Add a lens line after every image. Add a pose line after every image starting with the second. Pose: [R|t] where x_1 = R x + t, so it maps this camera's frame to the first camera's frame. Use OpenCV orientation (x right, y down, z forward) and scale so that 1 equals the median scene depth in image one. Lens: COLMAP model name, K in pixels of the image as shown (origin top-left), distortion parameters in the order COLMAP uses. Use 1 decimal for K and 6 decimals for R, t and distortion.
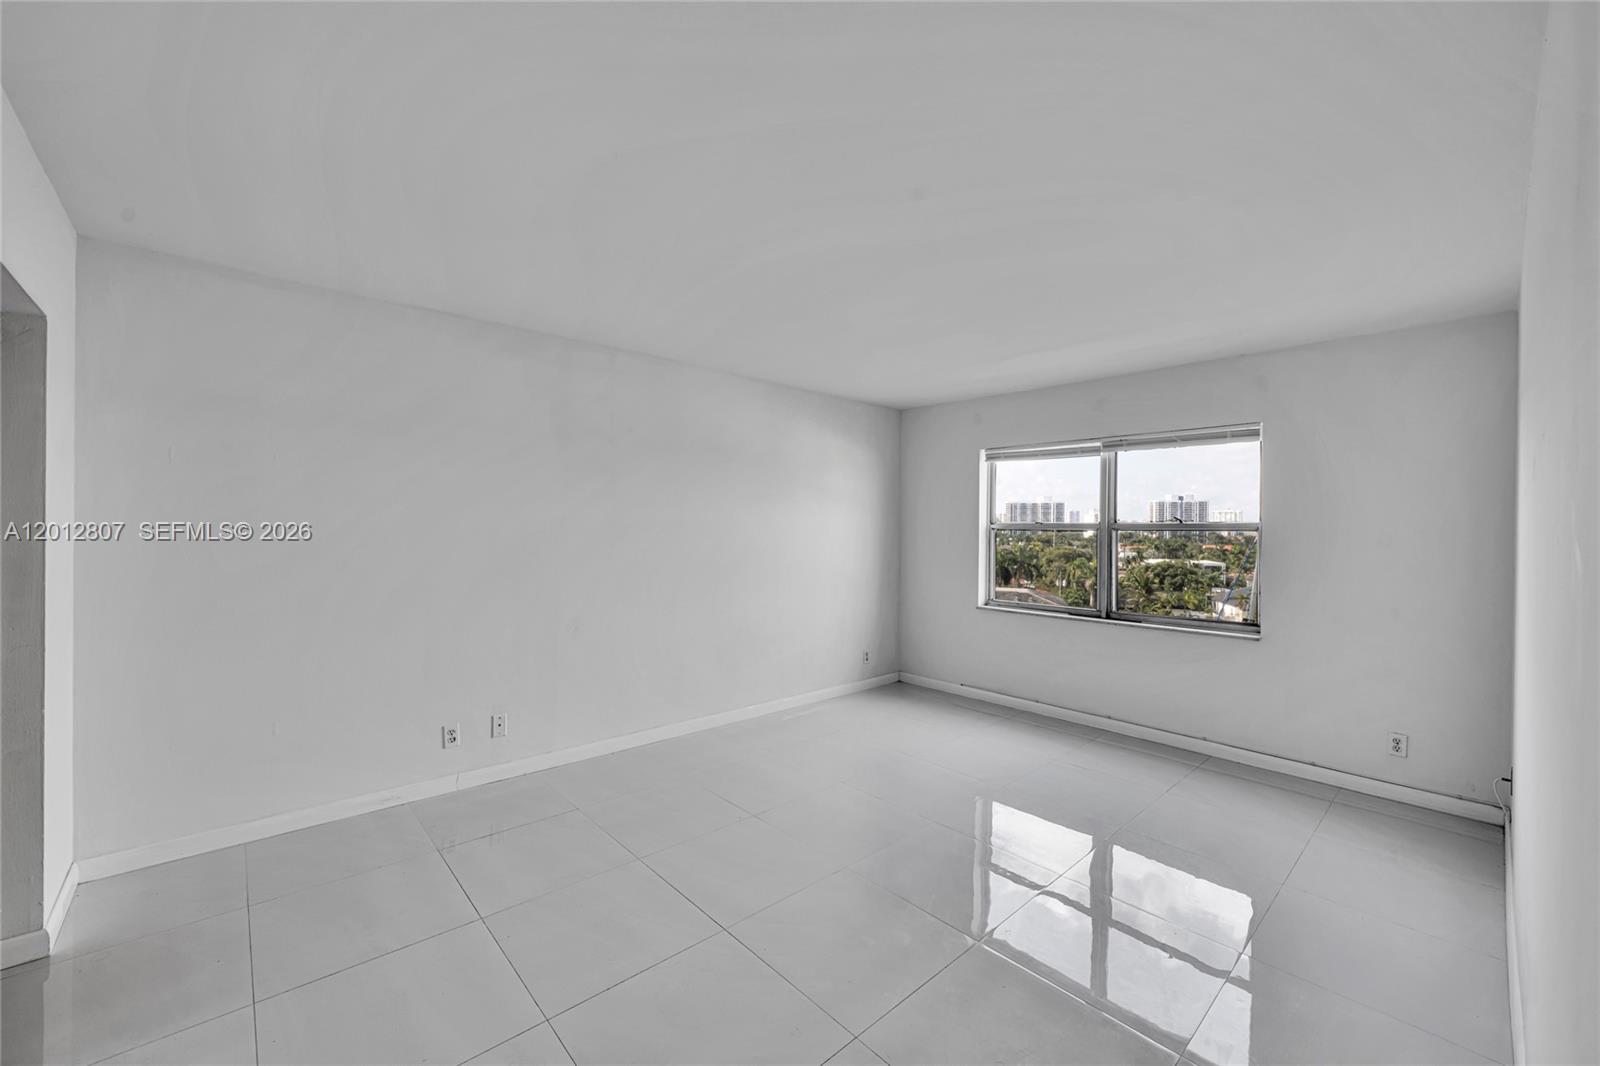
lens RADIAL K [[632.3, 0, 794.3], [0, 632.3, 530.7], [0, 0, 1]] dist [-0.001788, 0.000105]
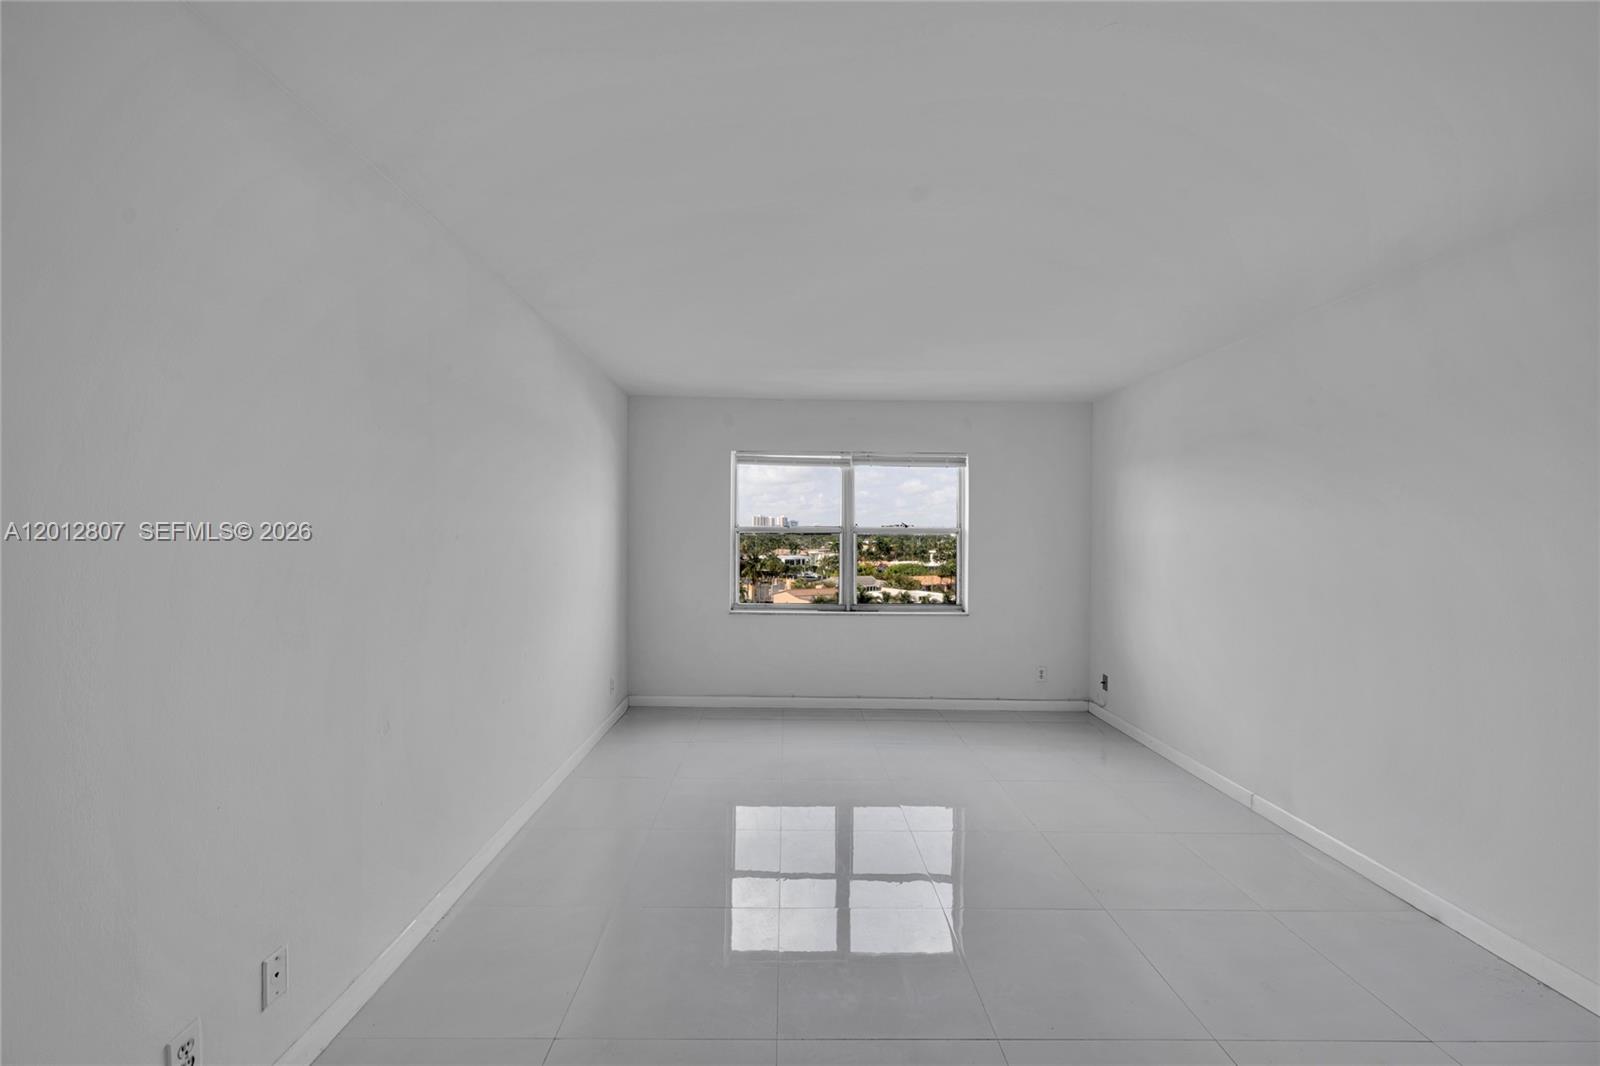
lens RADIAL K [[632.3, 0, 794.3], [0, 632.3, 530.7], [0, 0, 1]] dist [-0.001788, 0.000105]
pose [[0.658785, -0.000503, 0.752331, -0.420581], [-0.000344, 0.999999, 0.000970, -0.006616], [-0.752331, -0.000898, 0.658785, 0.318672]]
